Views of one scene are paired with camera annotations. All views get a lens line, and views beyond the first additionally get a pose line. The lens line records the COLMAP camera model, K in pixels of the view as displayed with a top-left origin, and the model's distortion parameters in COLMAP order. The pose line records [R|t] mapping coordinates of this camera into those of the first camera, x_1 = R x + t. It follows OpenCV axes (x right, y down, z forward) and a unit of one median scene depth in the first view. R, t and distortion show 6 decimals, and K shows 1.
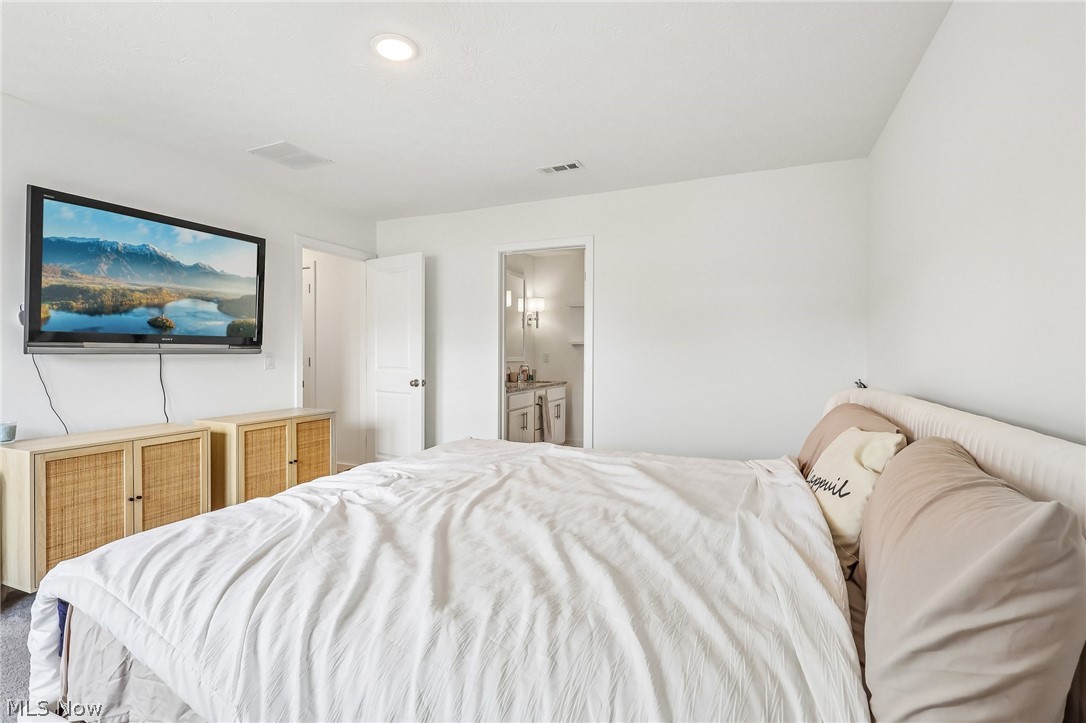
lens RADIAL K [[503.9, 0, 540.5], [0, 503.9, 358.4], [0, 0, 1]] dist [-0.002298, 0.001370]
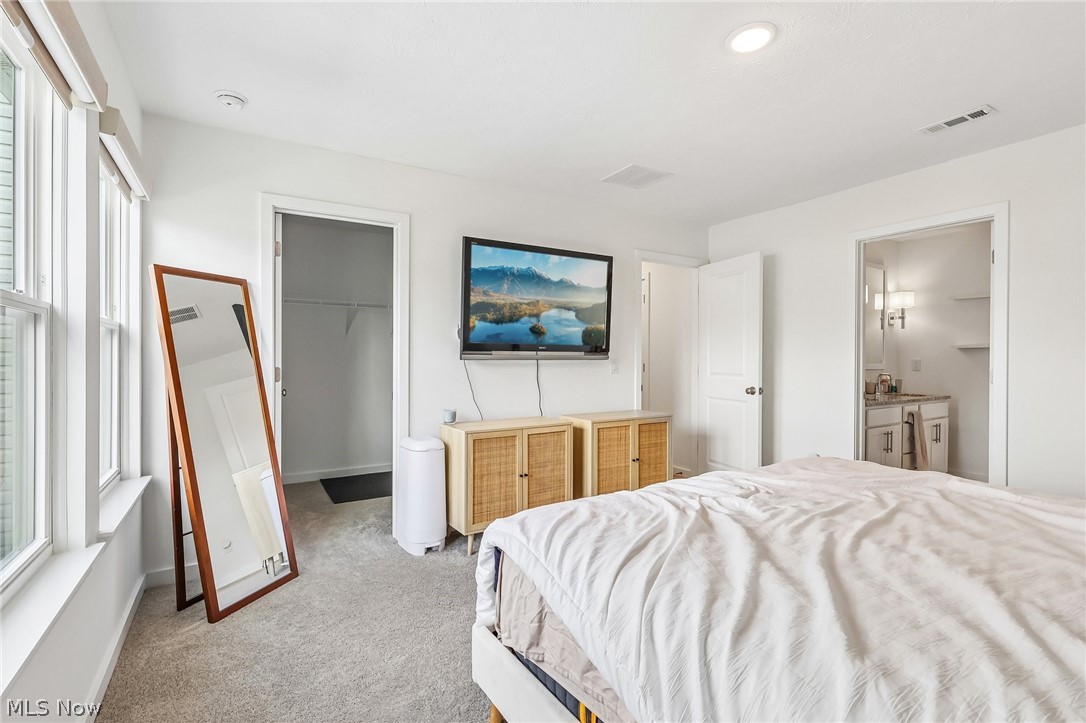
lens RADIAL K [[503.9, 0, 540.3], [0, 503.9, 360.5], [0, 0, 1]] dist [-0.002298, 0.001370]
pose [[0.820100, 0.001194, -0.572219, -0.045843], [-0.006311, 0.999956, -0.006959, 0.001566], [0.572185, 0.009318, 0.820071, -0.002393]]
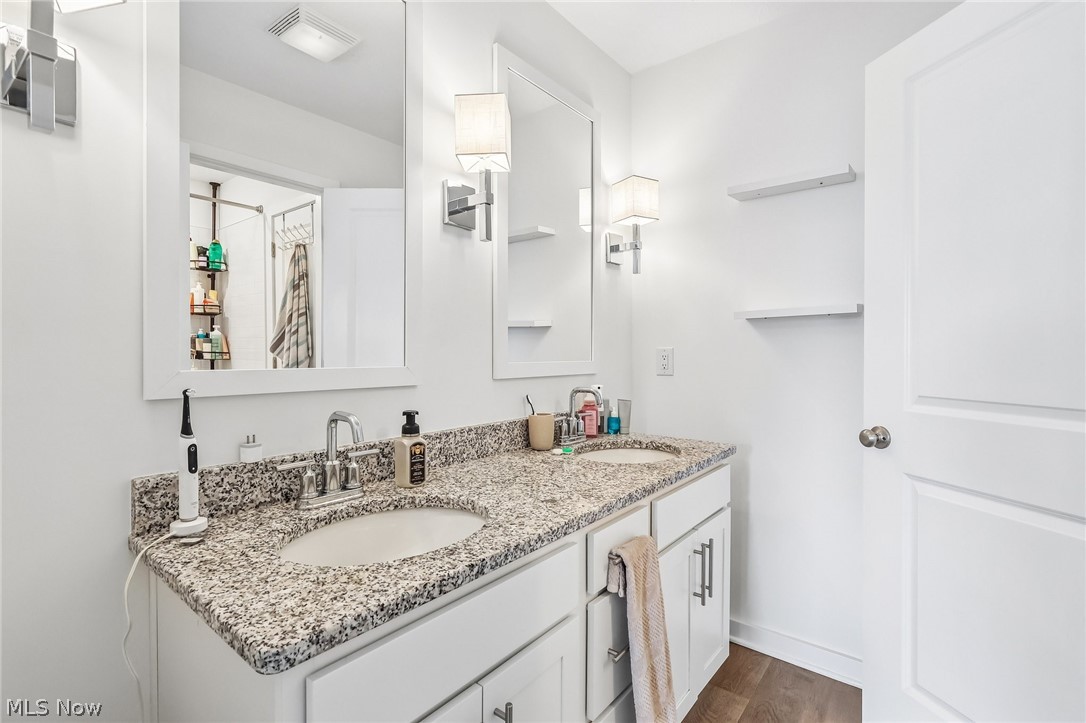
lens RADIAL K [[503.9, 0, 544.5], [0, 503.9, 359.6], [0, 0, 1]] dist [-0.002298, 0.001370]
pose [[0.966499, -0.000977, -0.256670, 0.043030], [0.001524, 0.999997, 0.001934, -0.008671], [0.256667, -0.002260, 0.966497, 1.417662]]
